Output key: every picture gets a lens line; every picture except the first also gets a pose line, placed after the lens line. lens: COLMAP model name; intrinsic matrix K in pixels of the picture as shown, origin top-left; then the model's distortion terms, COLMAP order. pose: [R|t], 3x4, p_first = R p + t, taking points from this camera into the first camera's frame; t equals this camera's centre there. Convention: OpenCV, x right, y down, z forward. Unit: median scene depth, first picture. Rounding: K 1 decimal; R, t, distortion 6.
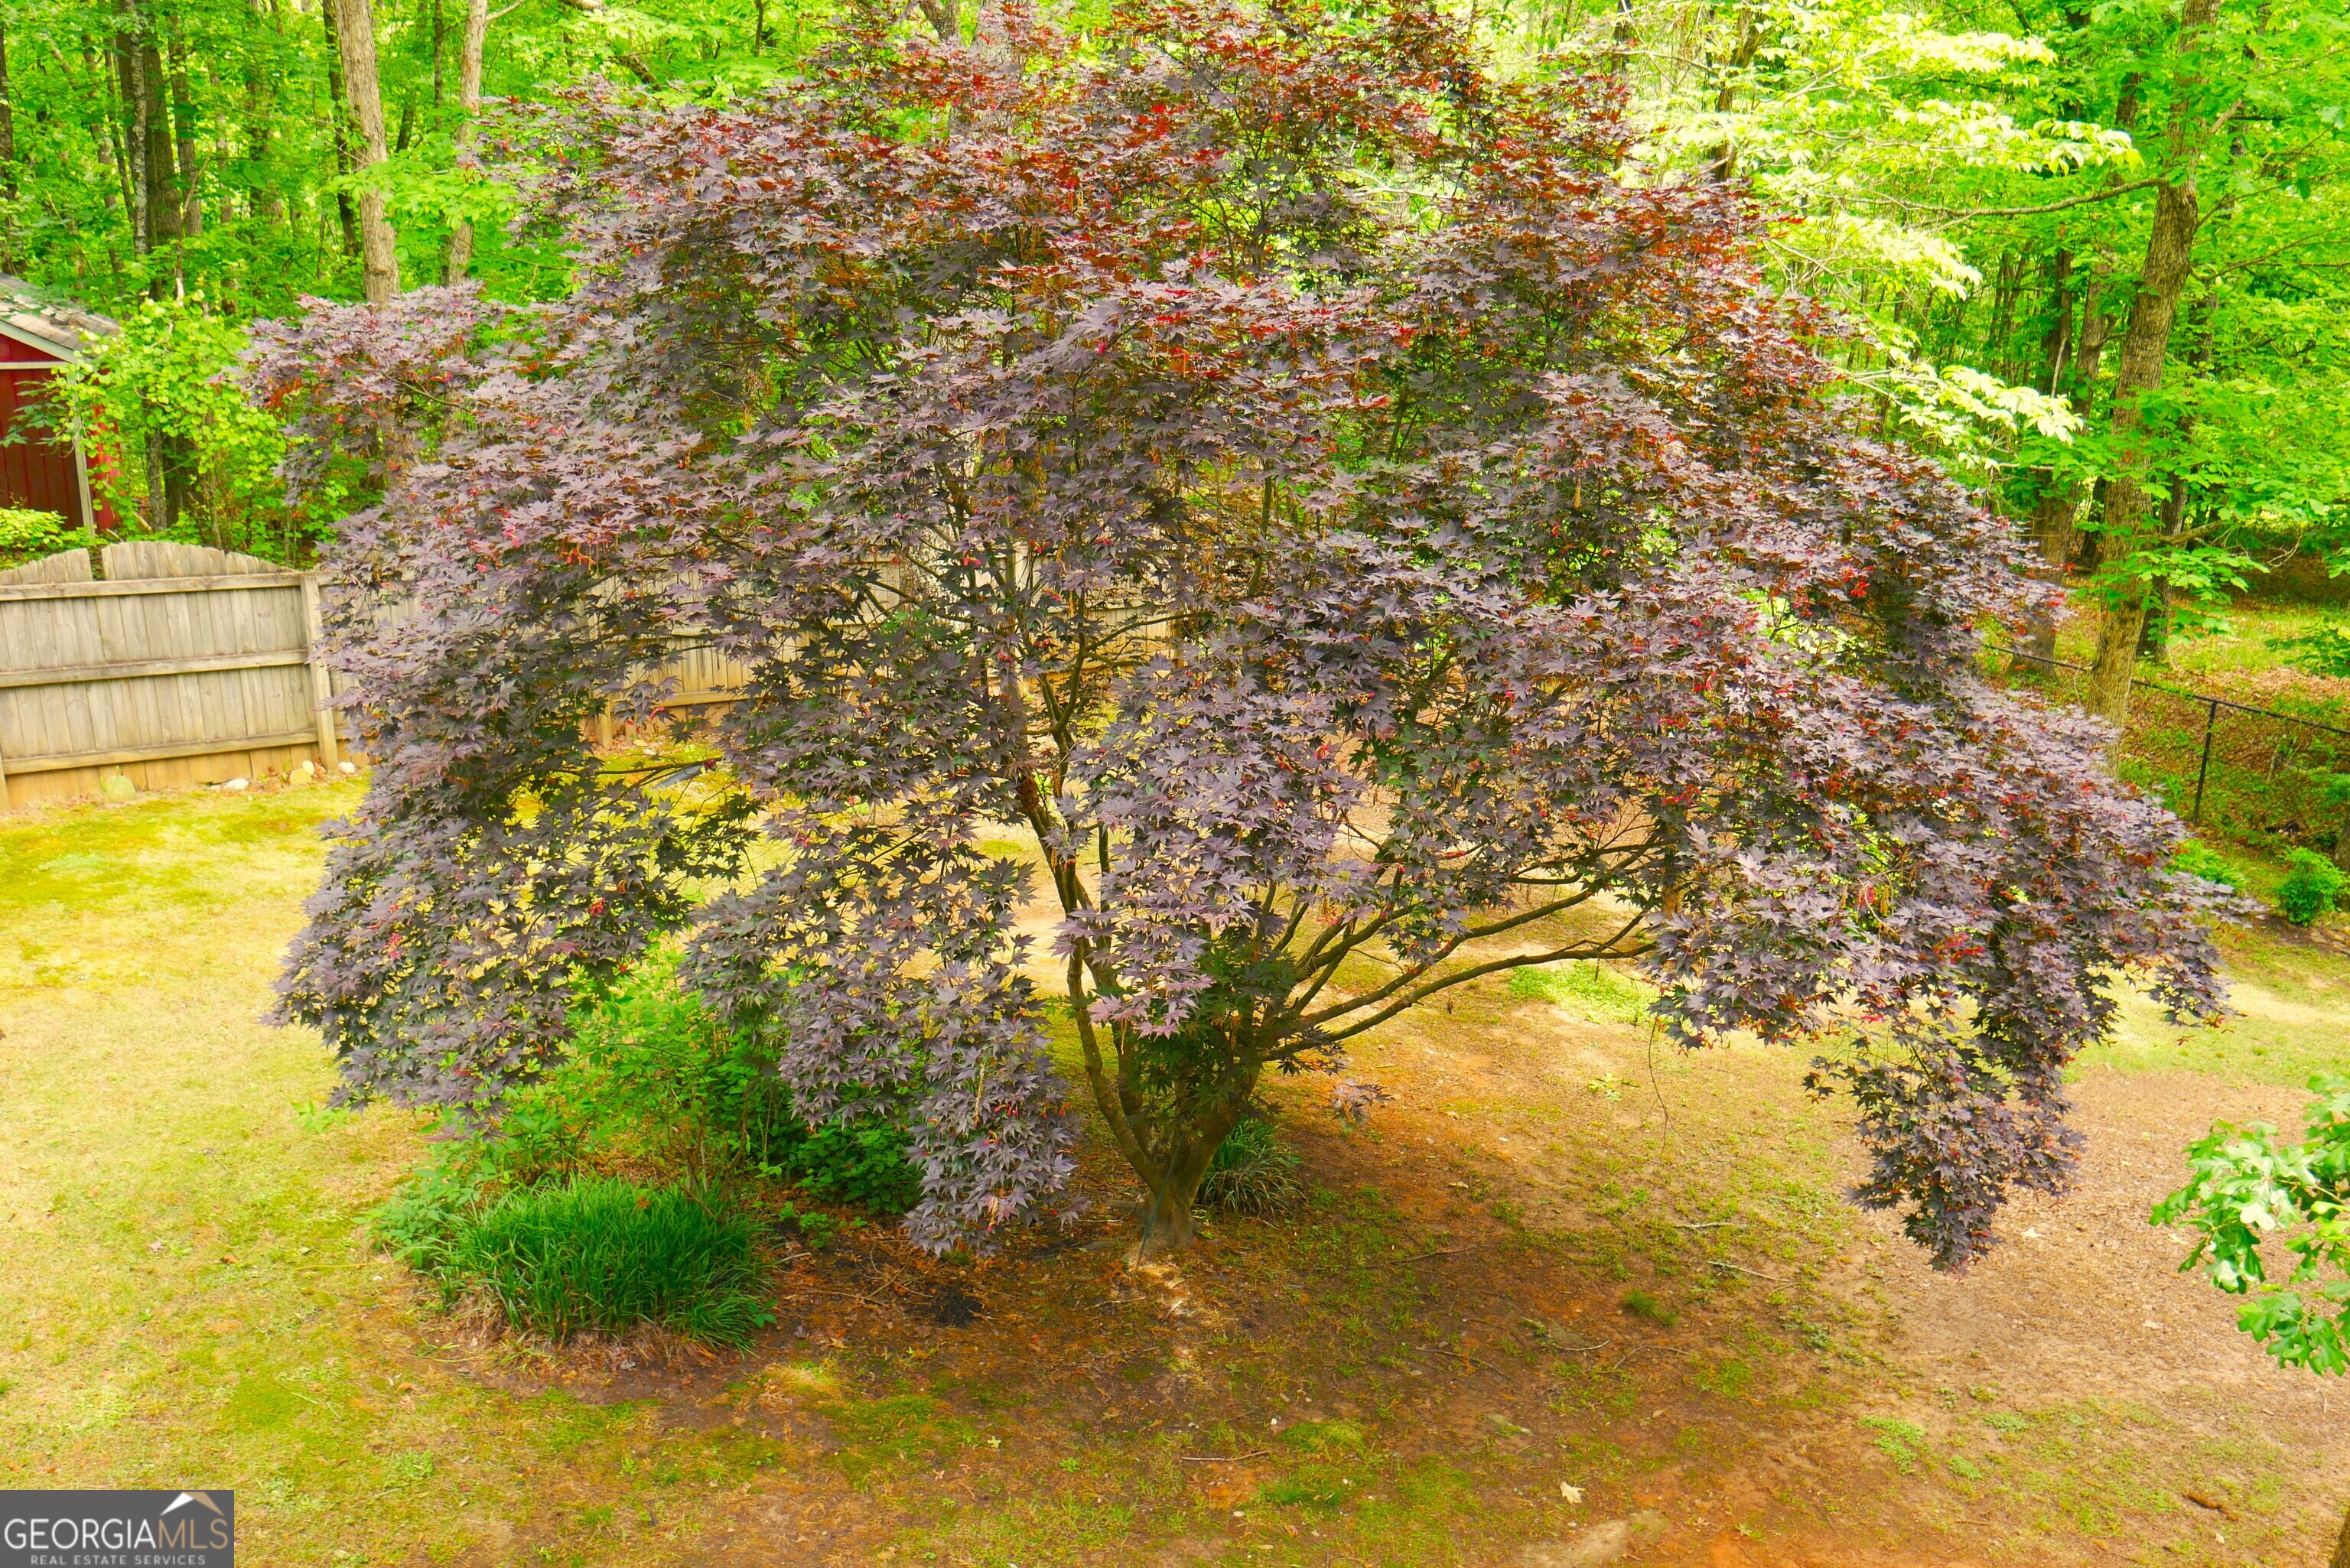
lens RADIAL K [[2133.5, 0, 1211.6], [0, 2133.5, 783.1], [0, 0, 1]] dist [-0.026616, 0.000000]
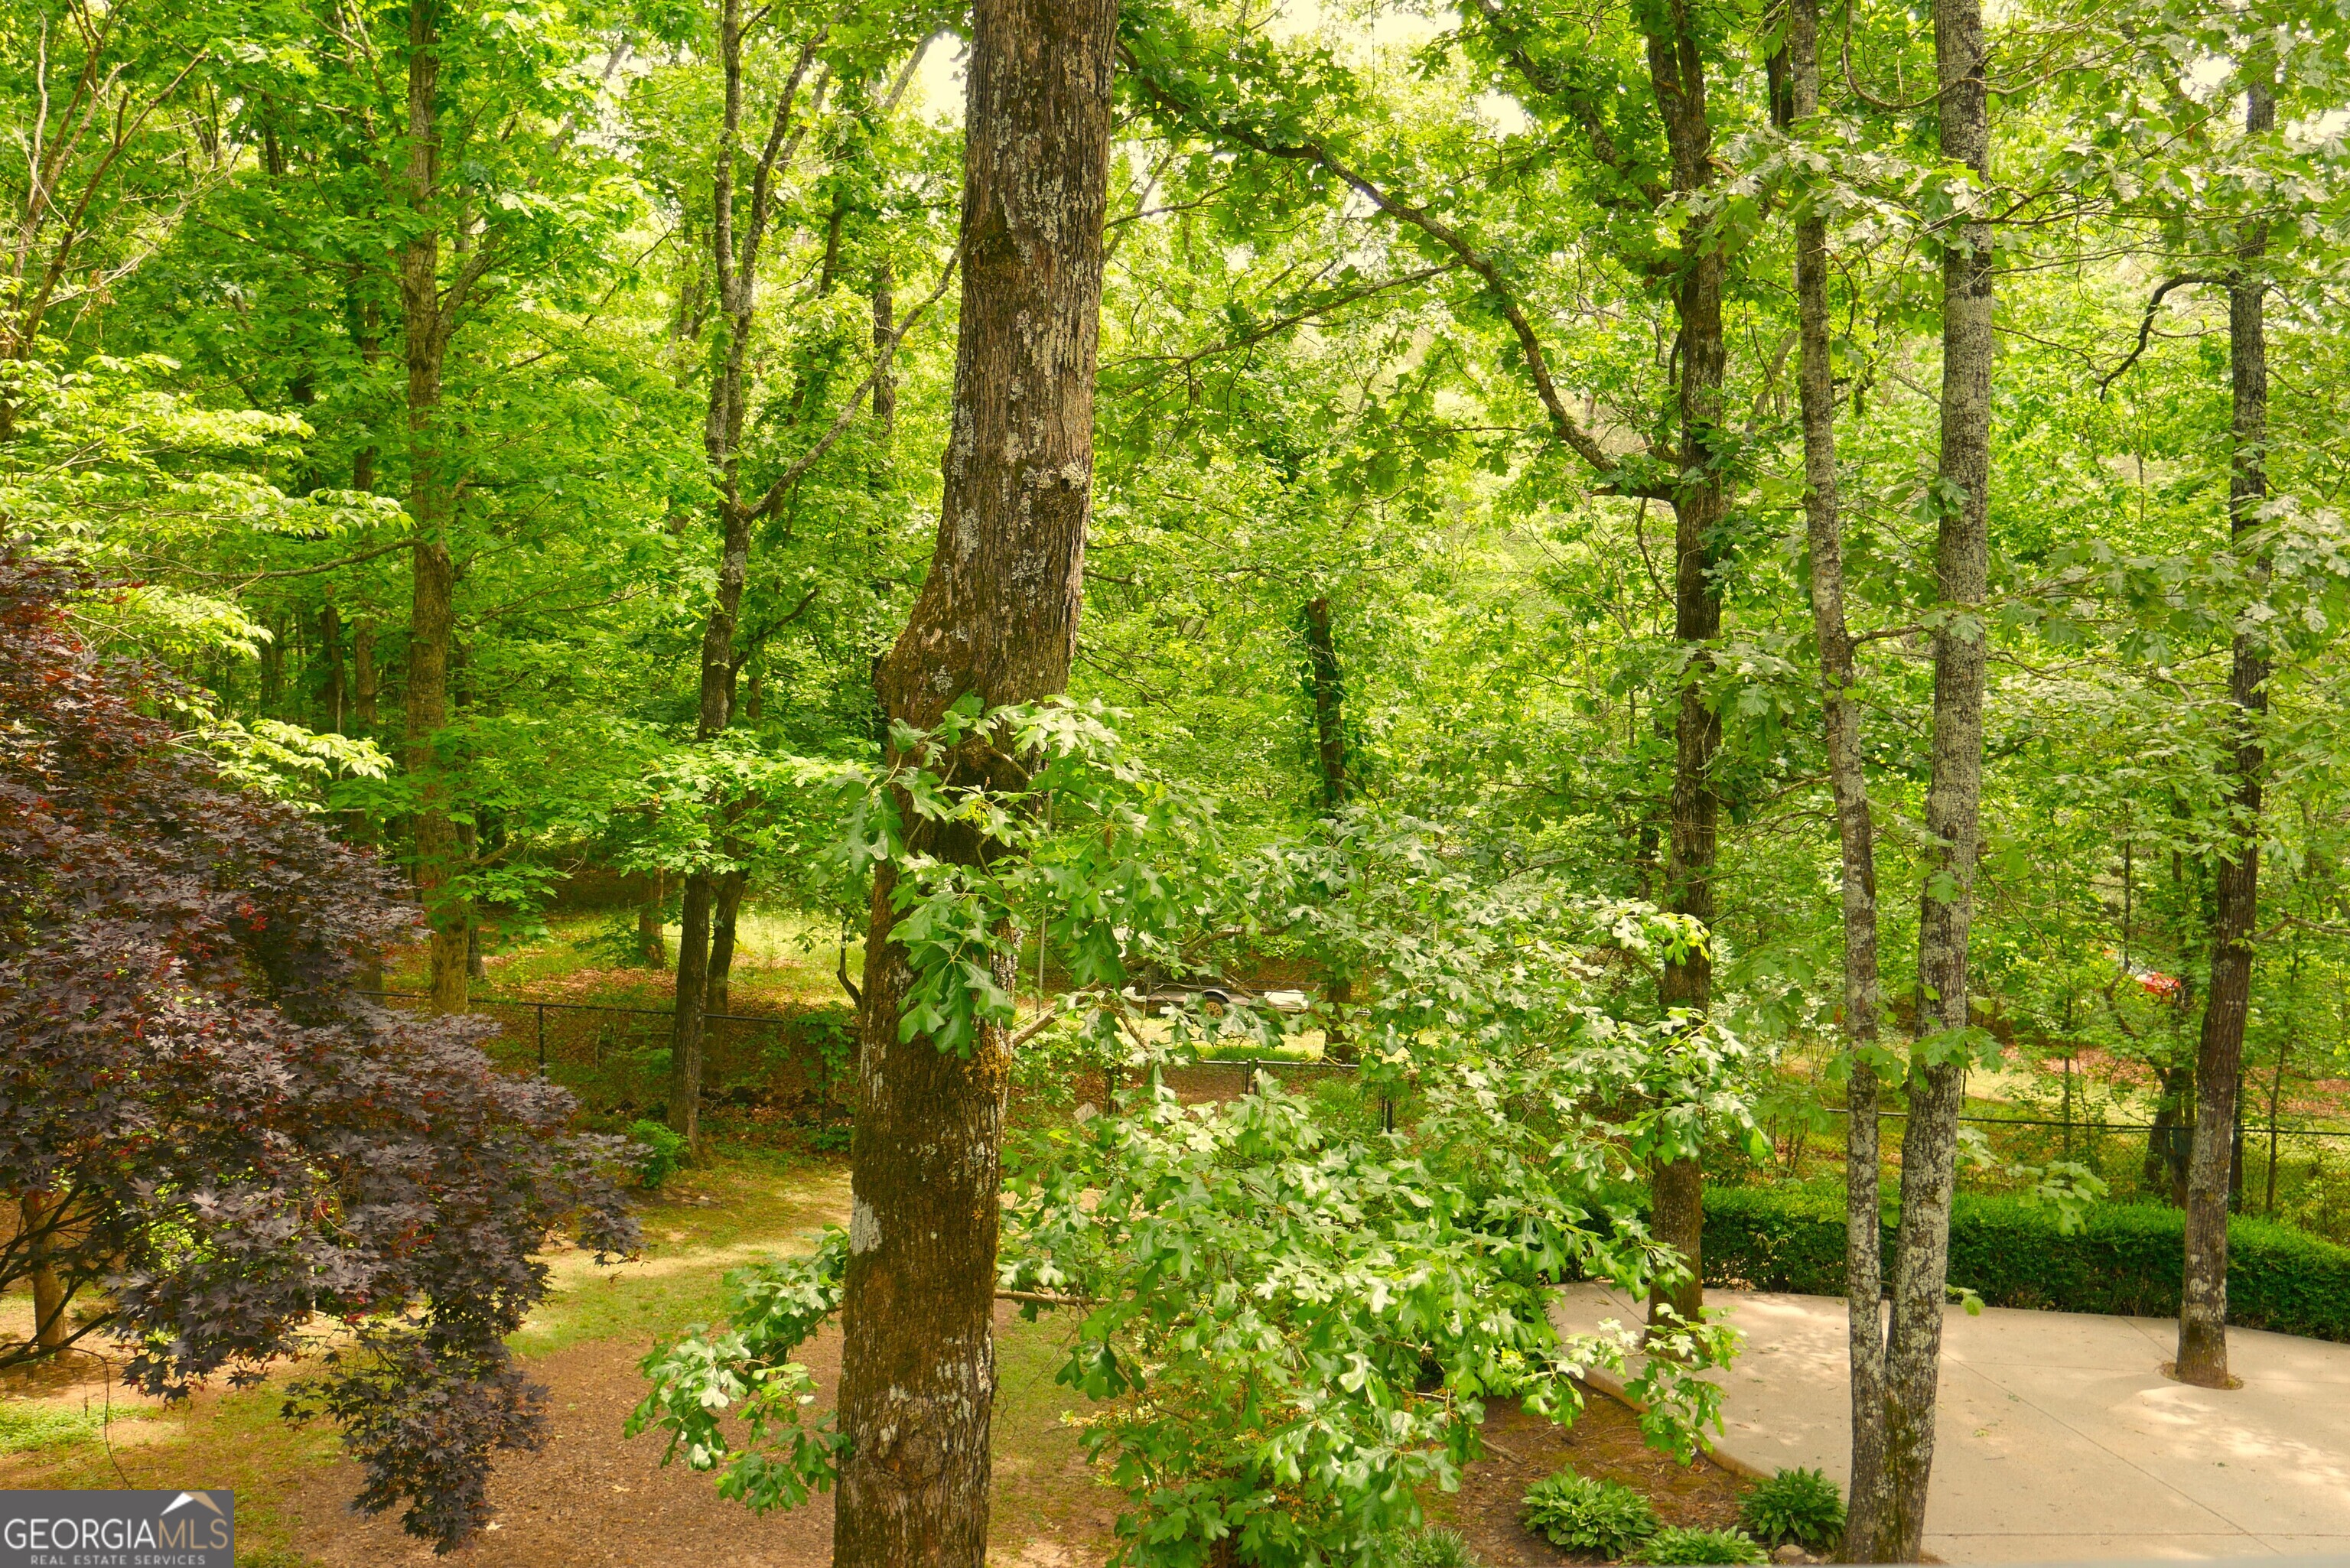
lens RADIAL K [[2133.5, 0, 1163.2], [0, 2133.5, 787.6], [0, 0, 1]] dist [-0.026616, 0.000000]
pose [[0.727074, -0.099808, 0.679265, -0.059472], [0.207944, 0.974919, -0.079330, 0.014687], [-0.654310, 0.198928, 0.729593, -0.056079]]
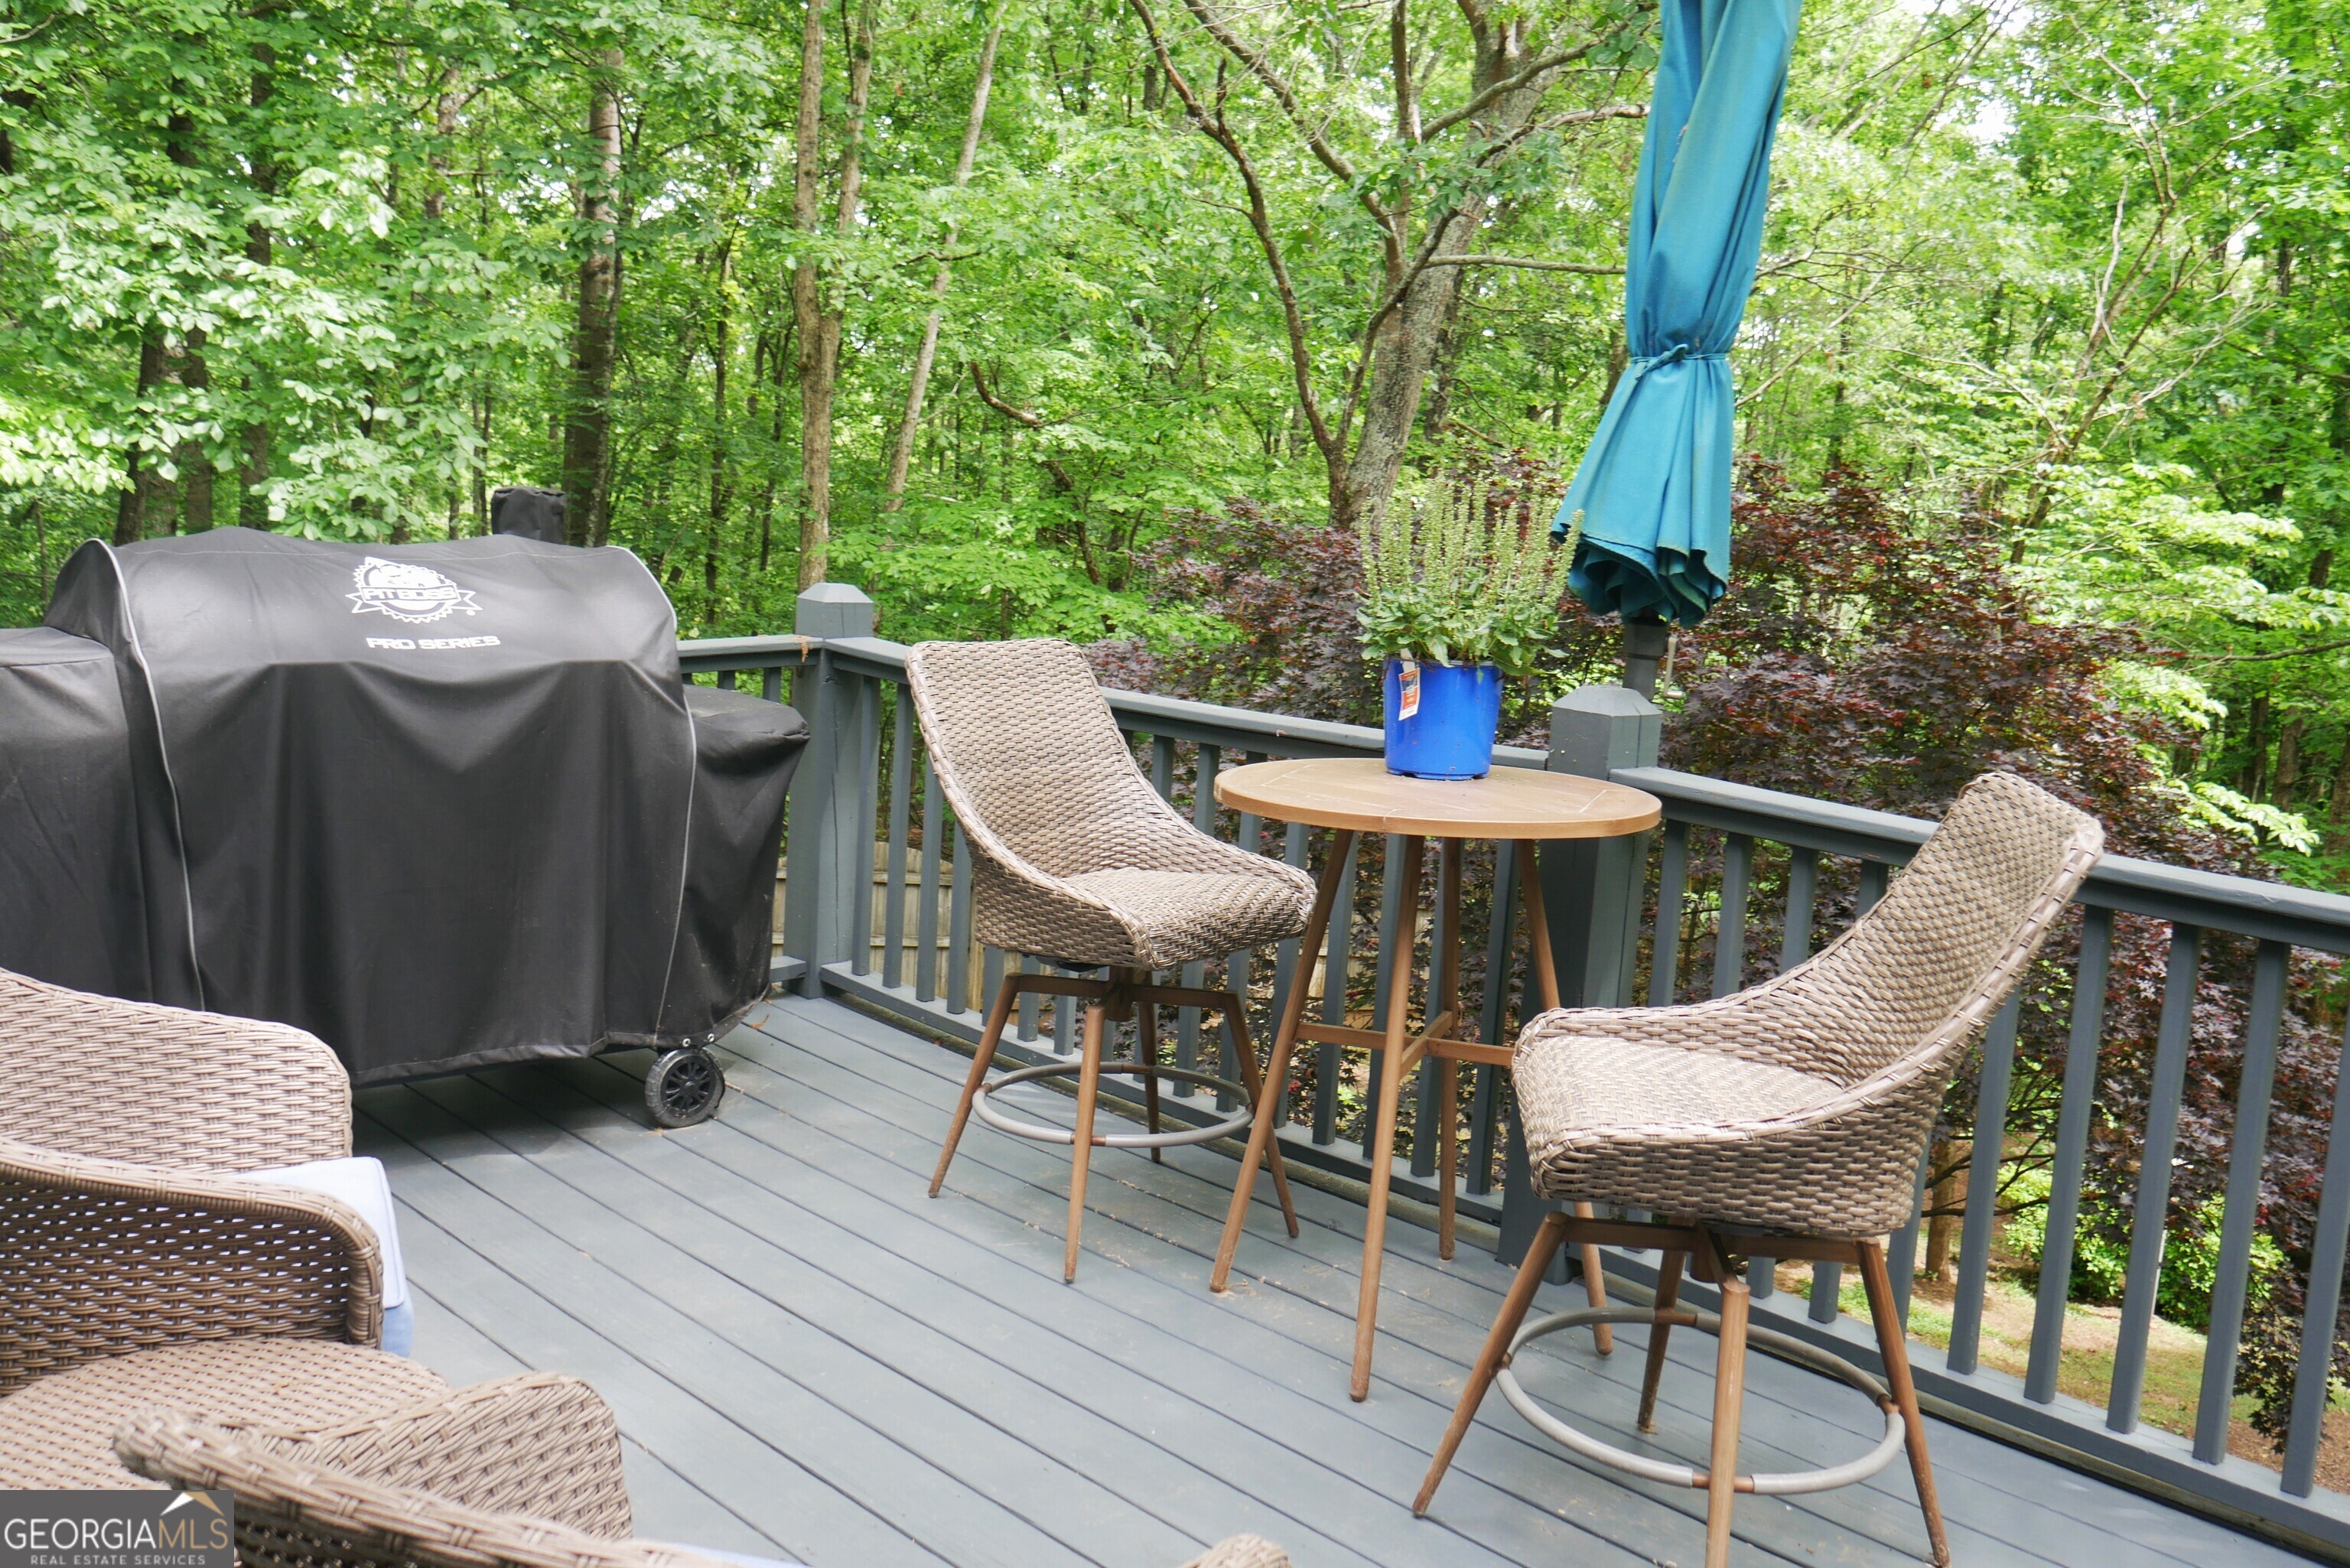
lens RADIAL K [[2133.5, 0, 1185.3], [0, 2133.5, 790.9], [0, 0, 1]] dist [-0.026616, 0.000000]
pose [[0.995025, 0.069144, -0.071728, -0.206873], [-0.080578, 0.981928, -0.171244, 0.087925], [0.058591, 0.176172, 0.982614, -0.299748]]
